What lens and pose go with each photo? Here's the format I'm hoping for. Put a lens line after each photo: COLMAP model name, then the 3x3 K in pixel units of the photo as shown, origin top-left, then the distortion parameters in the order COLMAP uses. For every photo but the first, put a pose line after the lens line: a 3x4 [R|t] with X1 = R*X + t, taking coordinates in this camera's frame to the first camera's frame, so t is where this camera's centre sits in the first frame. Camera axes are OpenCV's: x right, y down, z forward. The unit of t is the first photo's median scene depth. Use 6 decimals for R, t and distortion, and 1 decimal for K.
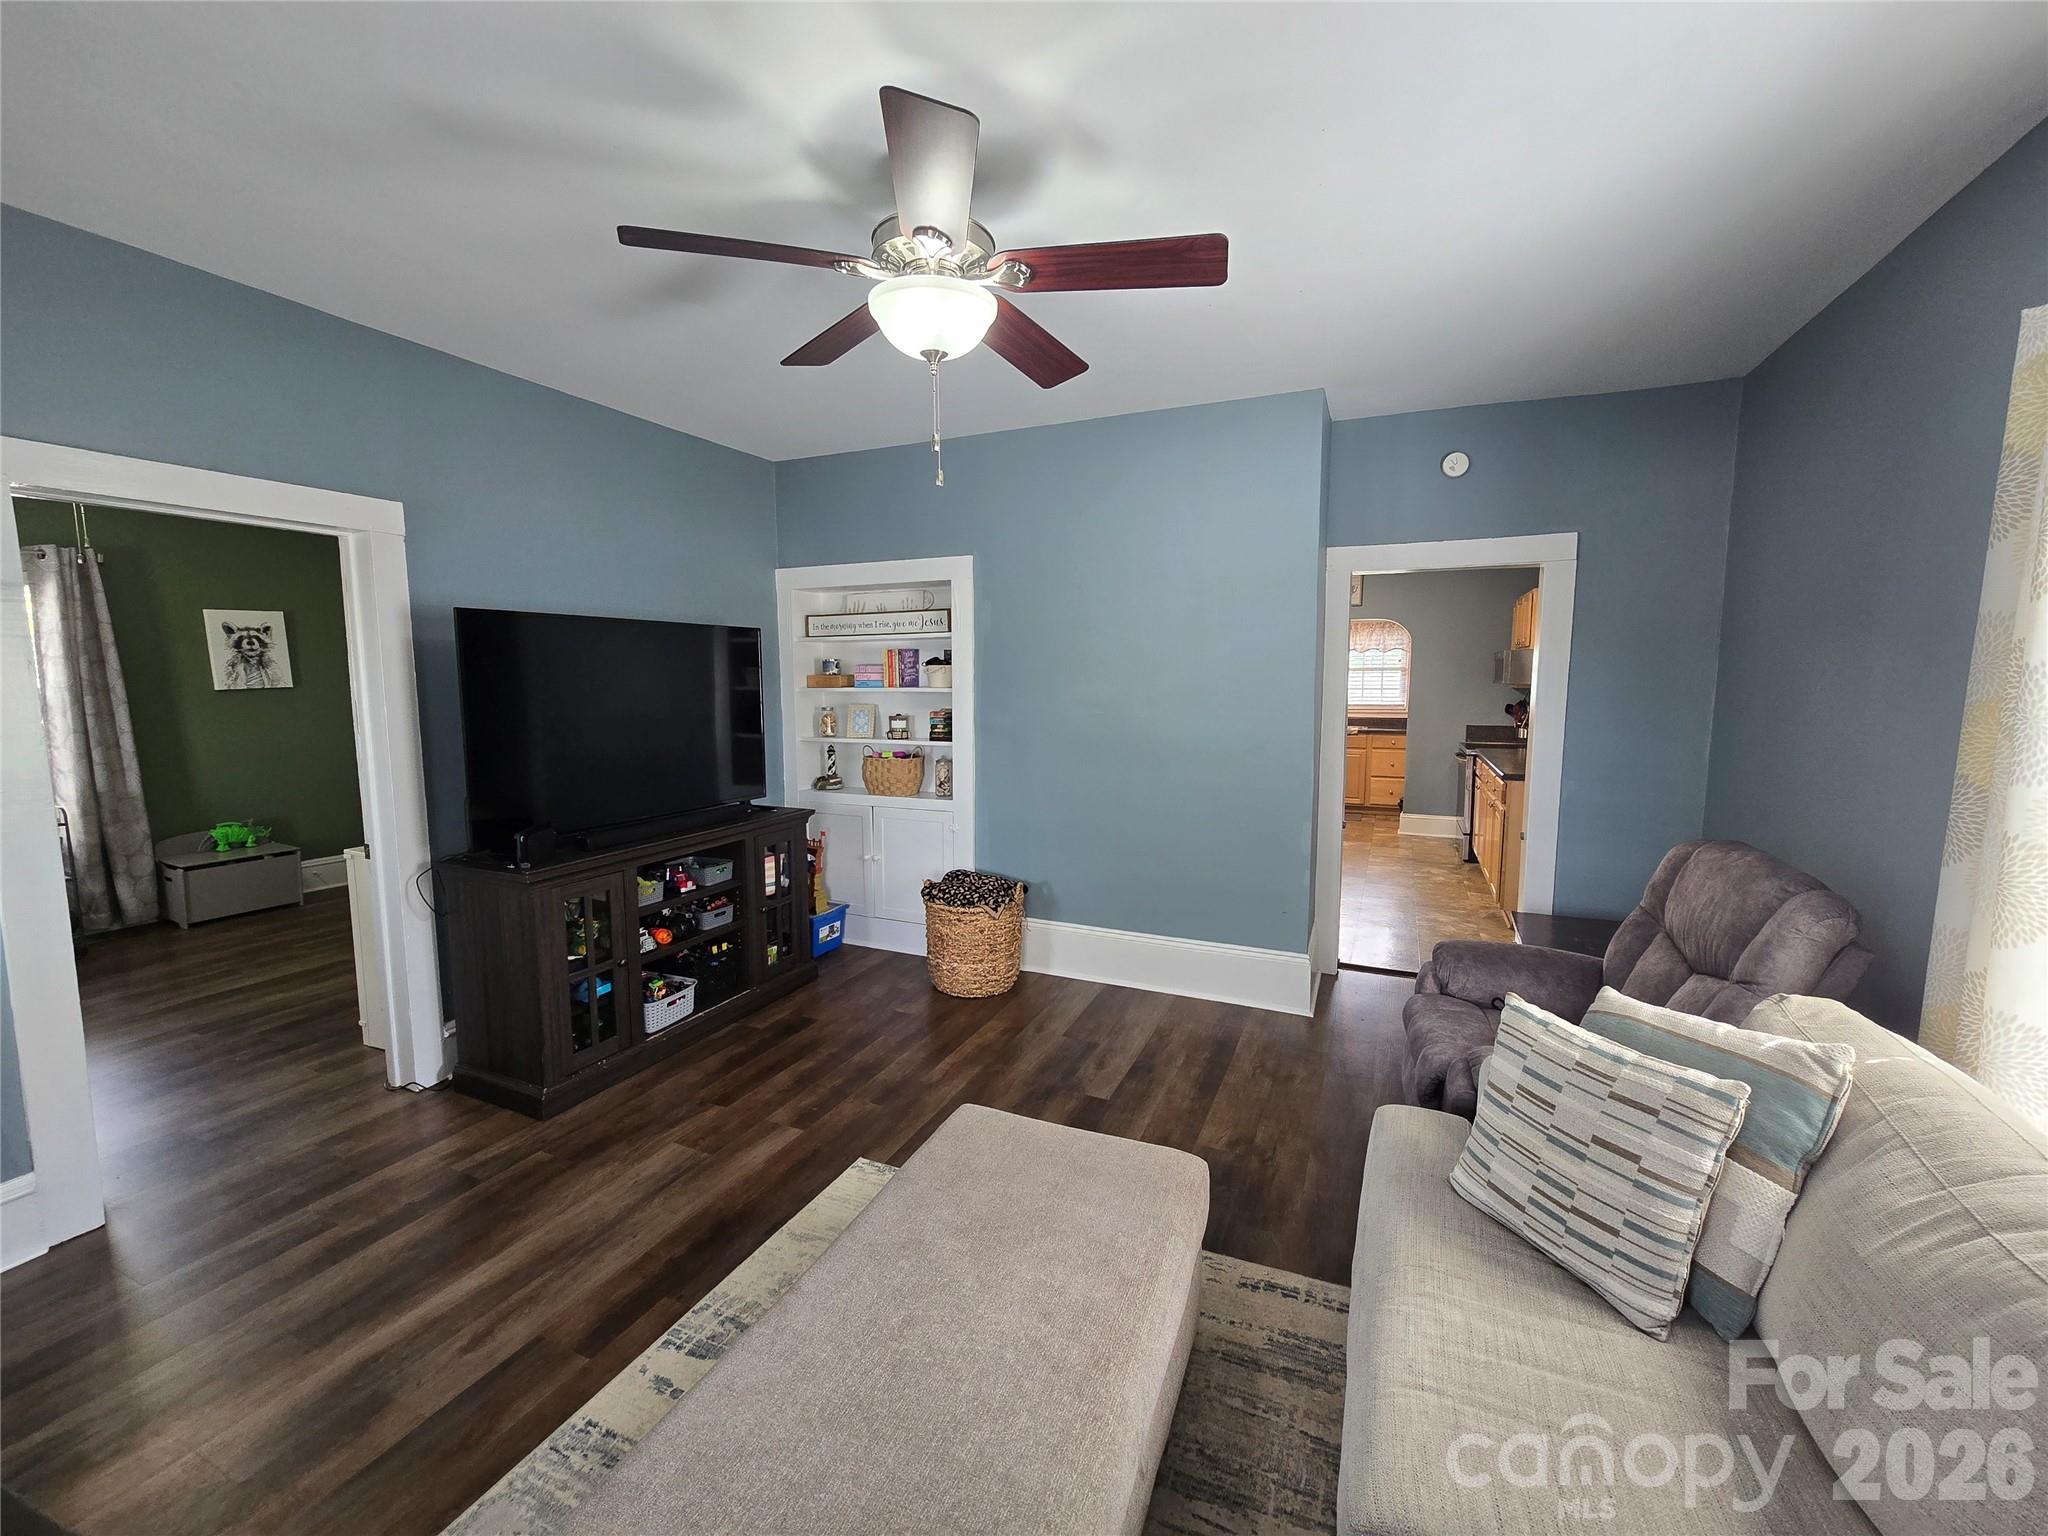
lens RADIAL K [[836.1, 0, 1012.7], [0, 836.1, 771.7], [0, 0, 1]] dist [-0.000777, 0.000001]
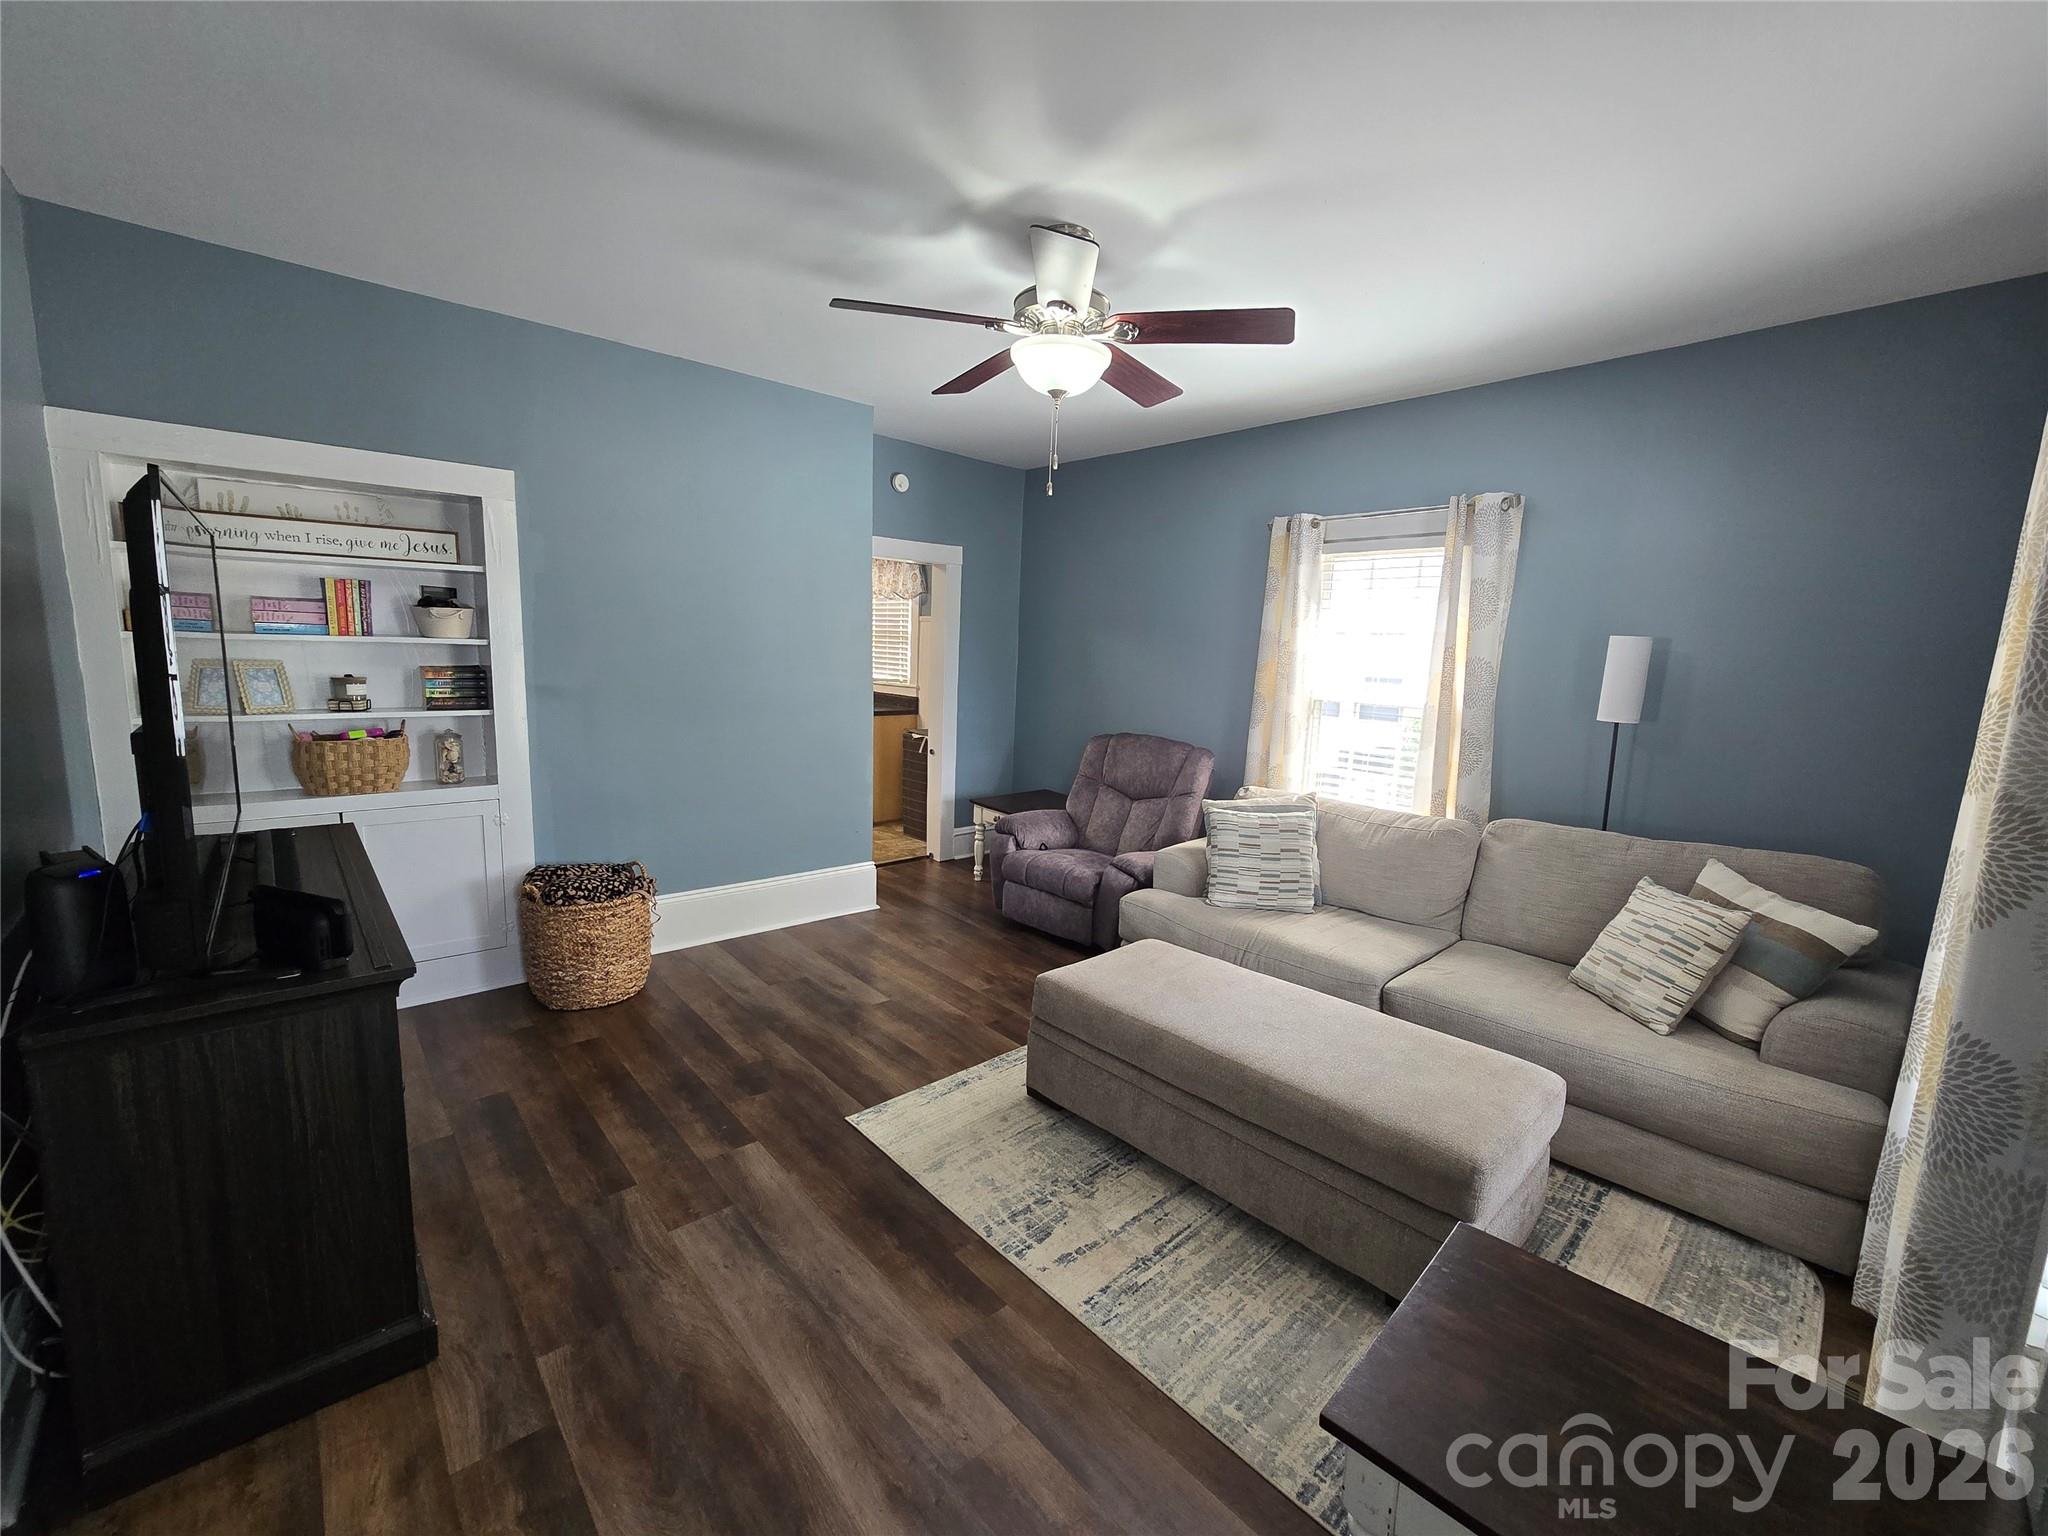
lens RADIAL K [[839.1, 0, 1023.3], [0, 839.1, 771.8], [0, 0, 1]] dist [-0.000140, 0.000113]
pose [[0.403211, -0.122361, 0.906890, -0.654144], [0.066172, 0.992325, 0.104467, -0.030183], [-0.912711, 0.017888, 0.408213, 0.260358]]
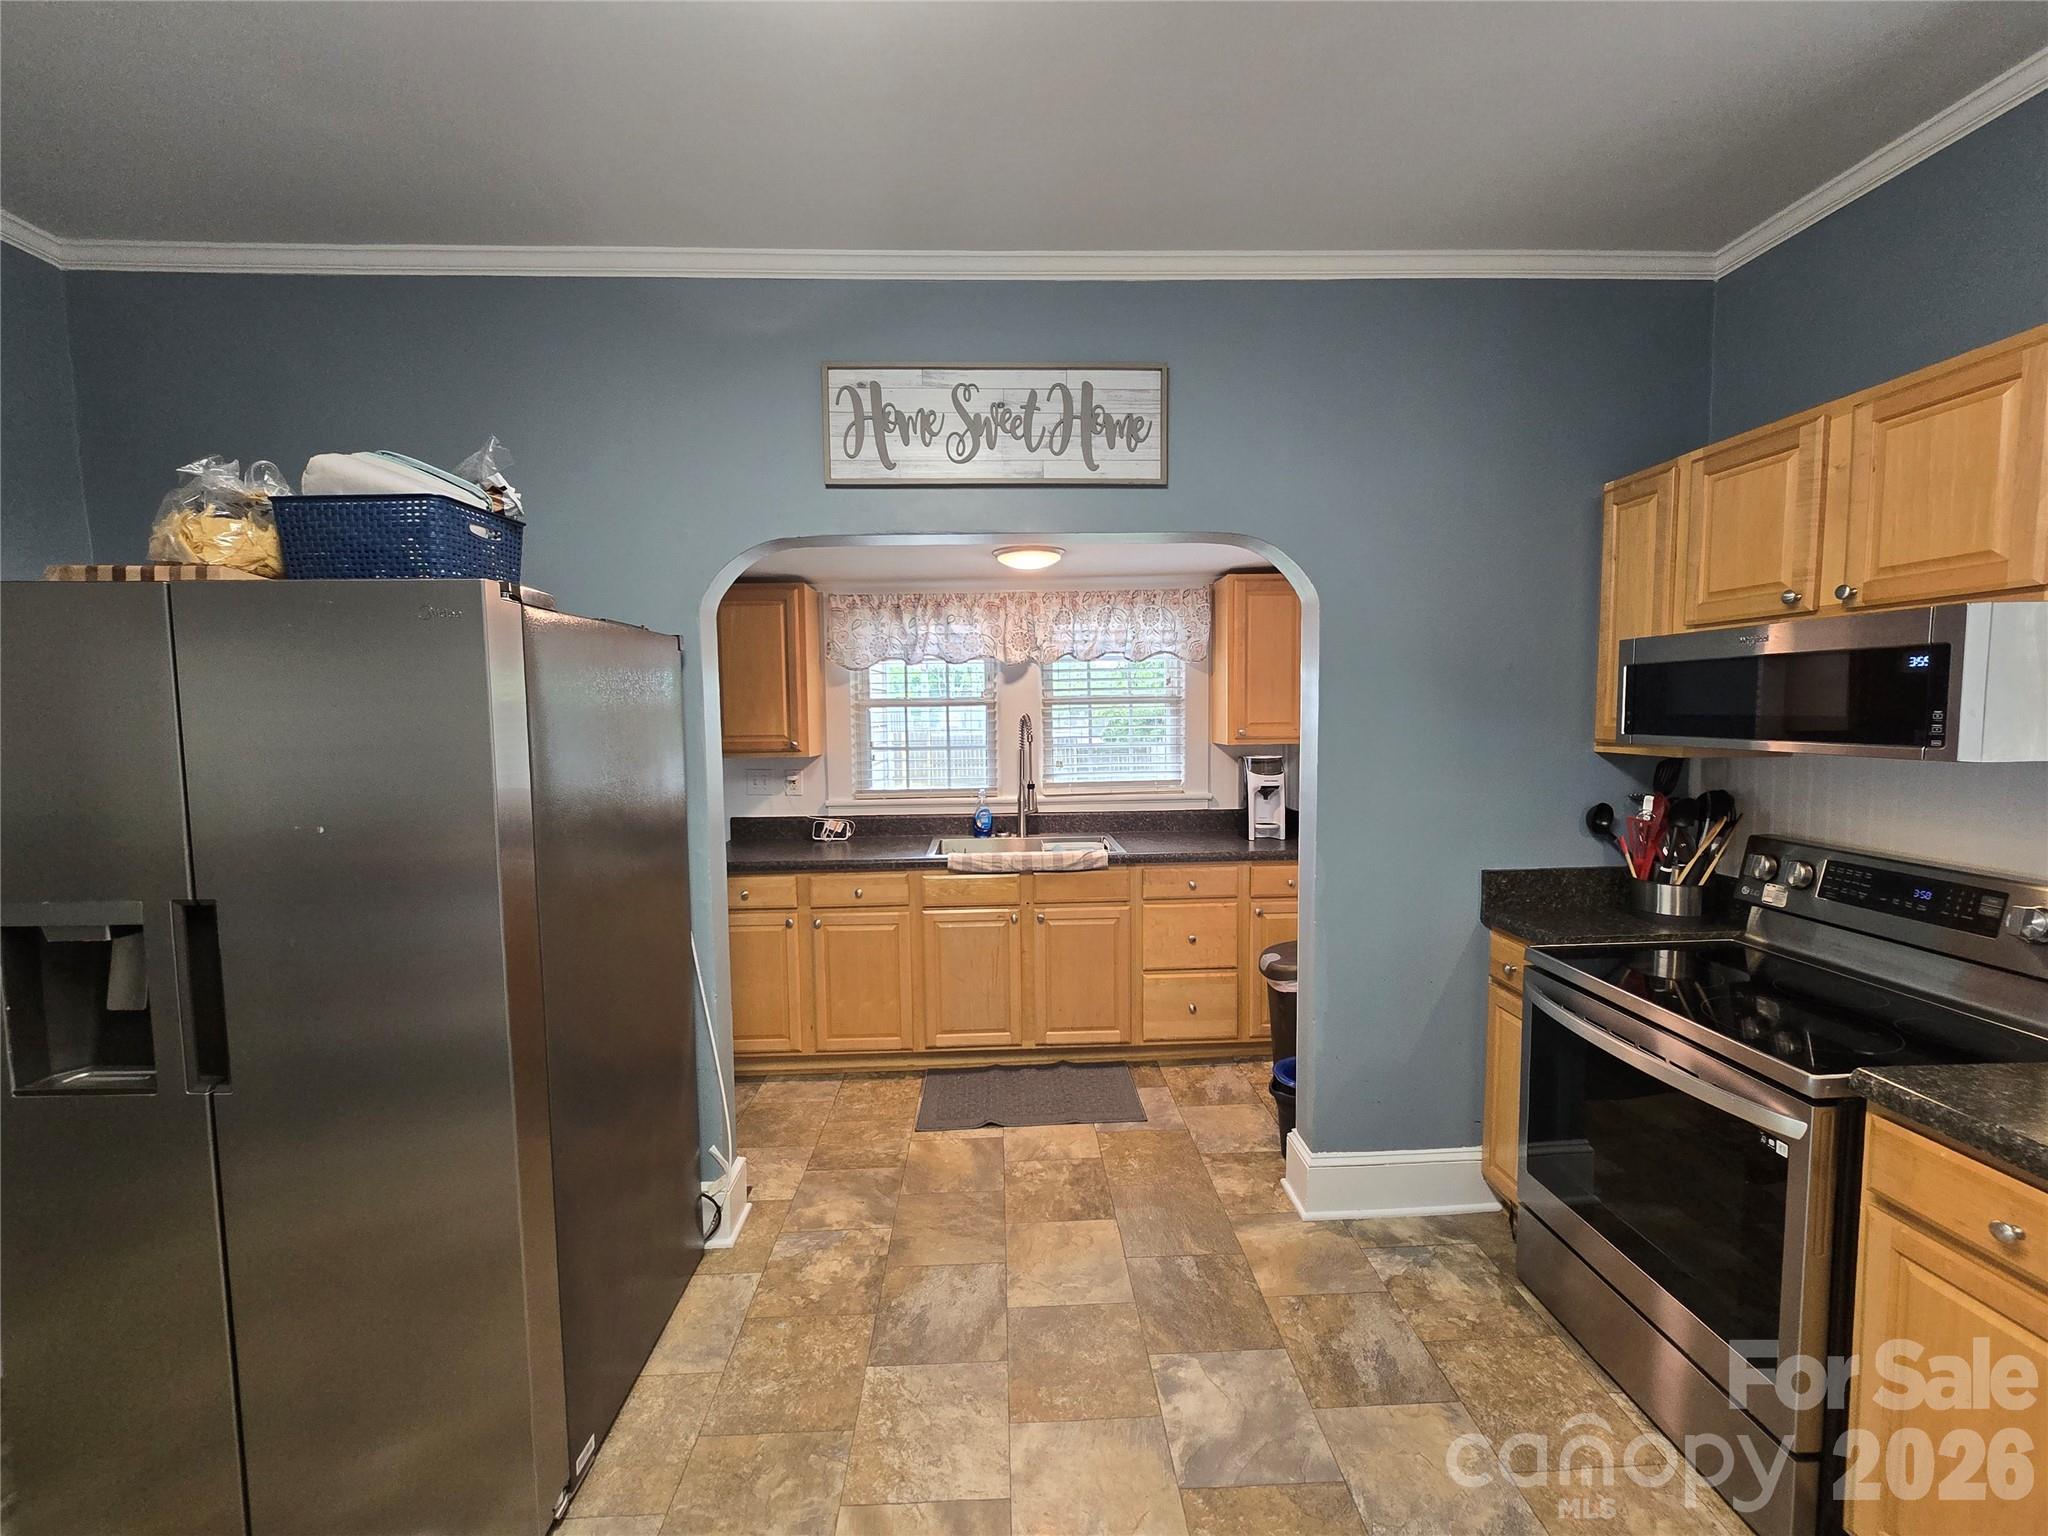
lens RADIAL K [[839.1, 0, 1023.3], [0, 839.1, 771.8], [0, 0, 1]] dist [-0.000140, 0.000113]
pose [[0.893989, -0.046328, 0.445689, 0.461592], [0.063207, 0.997734, -0.023073, -0.182913], [-0.443610, 0.048797, 0.894891, 1.486474]]
